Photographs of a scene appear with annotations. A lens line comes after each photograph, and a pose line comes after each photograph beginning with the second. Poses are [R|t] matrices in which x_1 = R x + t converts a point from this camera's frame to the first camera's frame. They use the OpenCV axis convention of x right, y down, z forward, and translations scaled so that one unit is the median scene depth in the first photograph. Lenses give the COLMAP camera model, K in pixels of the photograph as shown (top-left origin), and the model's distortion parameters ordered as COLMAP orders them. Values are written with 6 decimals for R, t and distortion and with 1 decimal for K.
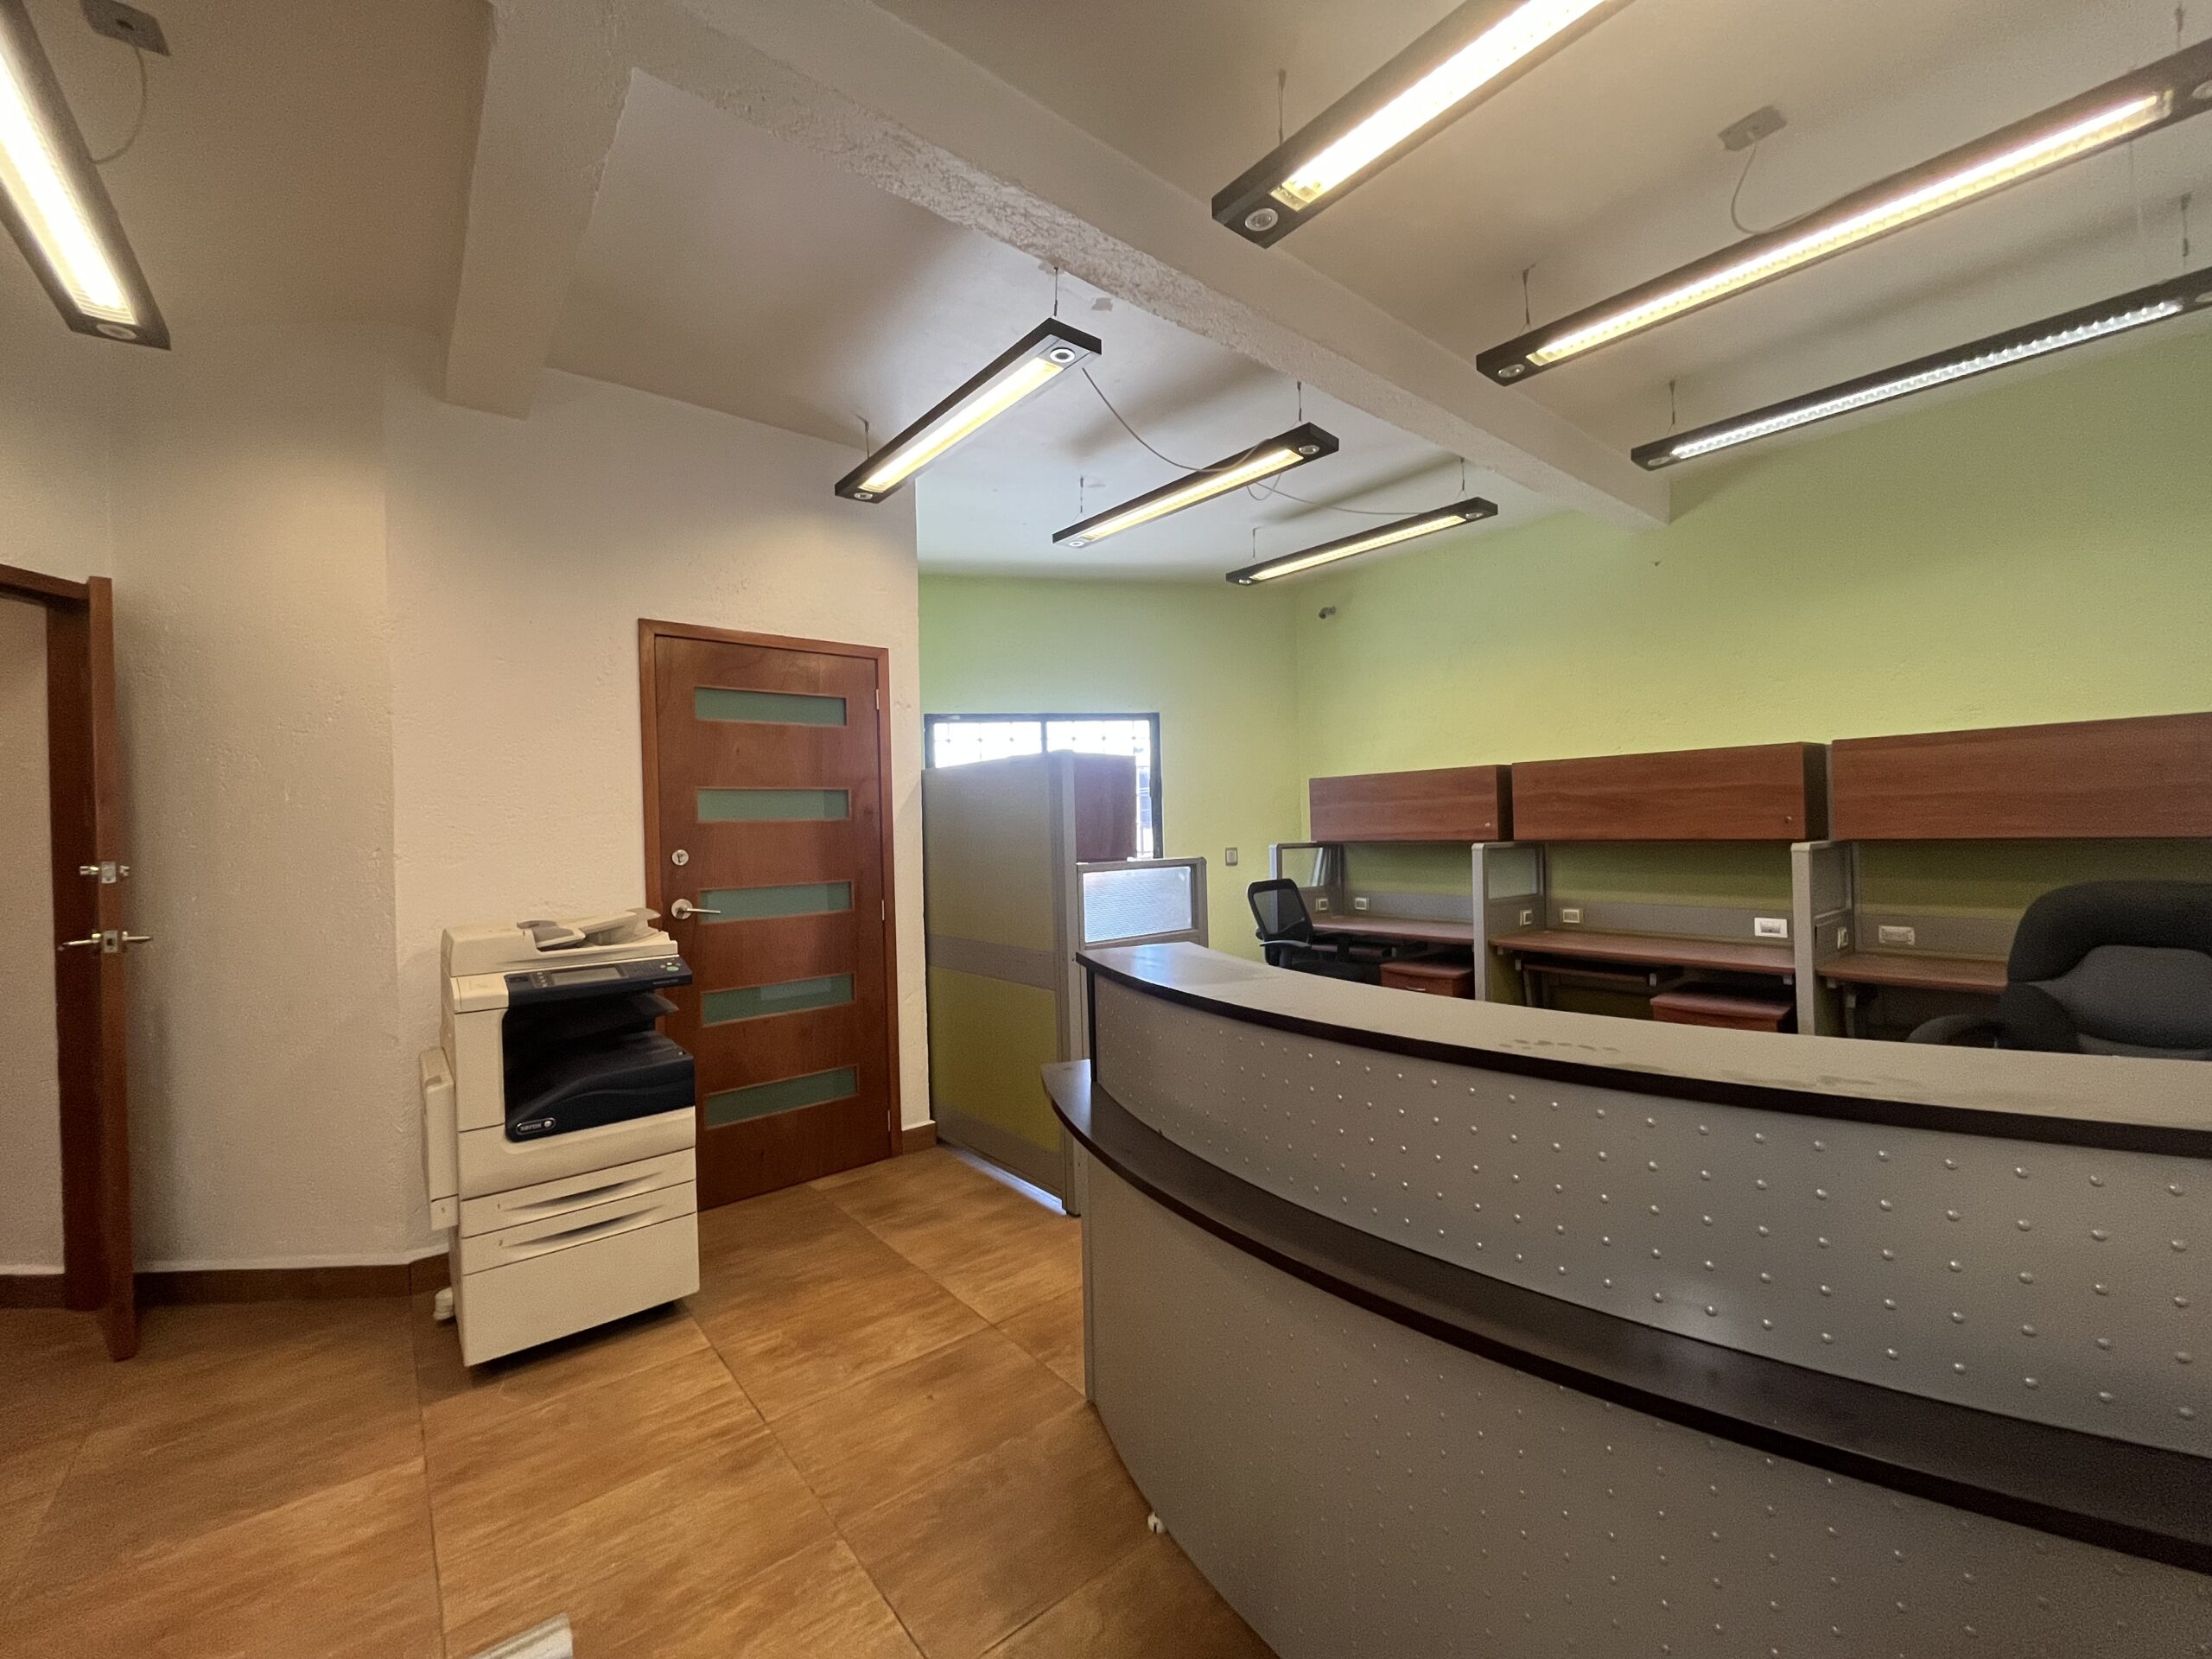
lens RADIAL K [[885.3, 0, 1103.1], [0, 885.3, 824.5], [0, 0, 1]] dist [-0.002519, -0.000195]
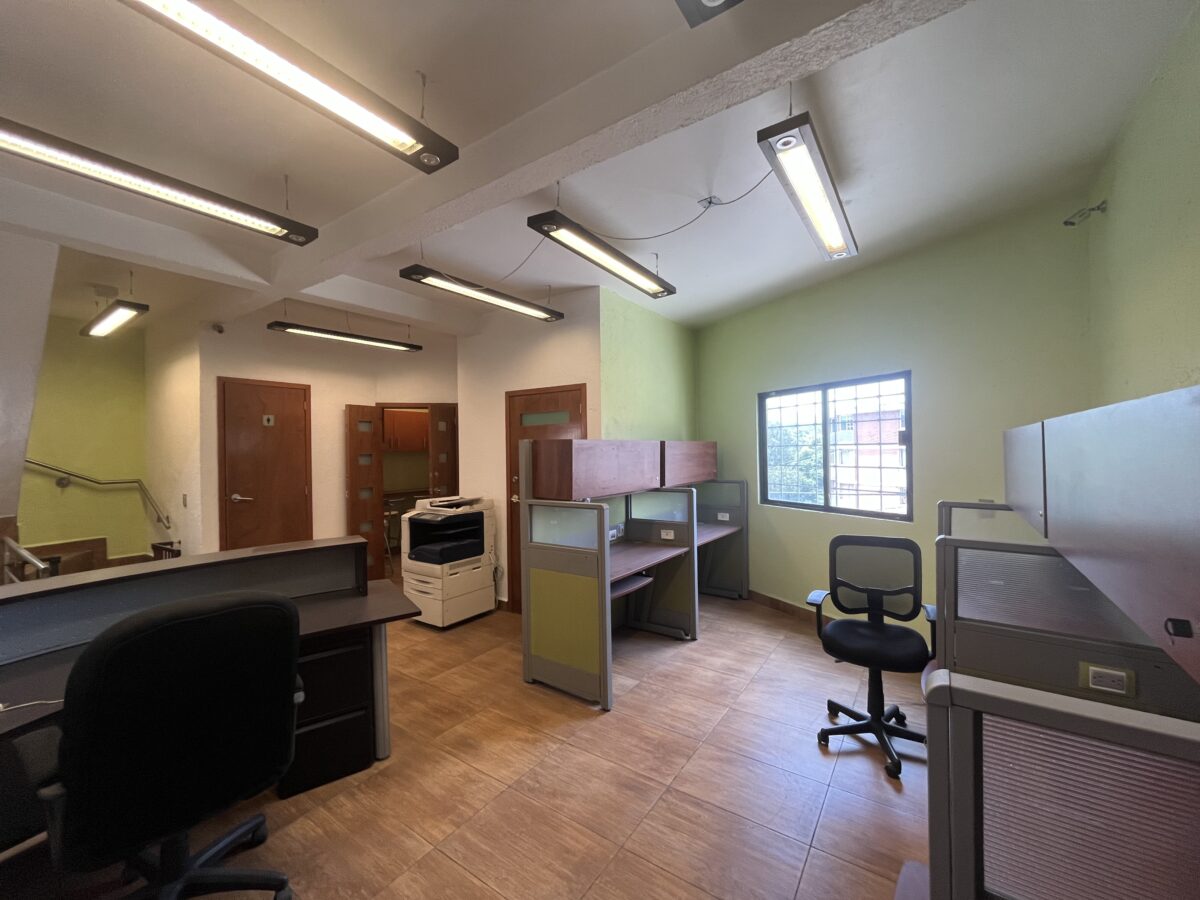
lens RADIAL K [[480.2, 0, 600.0], [0, 480.2, 452.9], [0, 0, 1]] dist [-0.002519, -0.000195]
pose [[0.283014, 0.024759, -0.958796, 1.042080], [0.009703, 0.999542, 0.028676, -0.085922], [0.959067, -0.017419, 0.282644, 0.899601]]
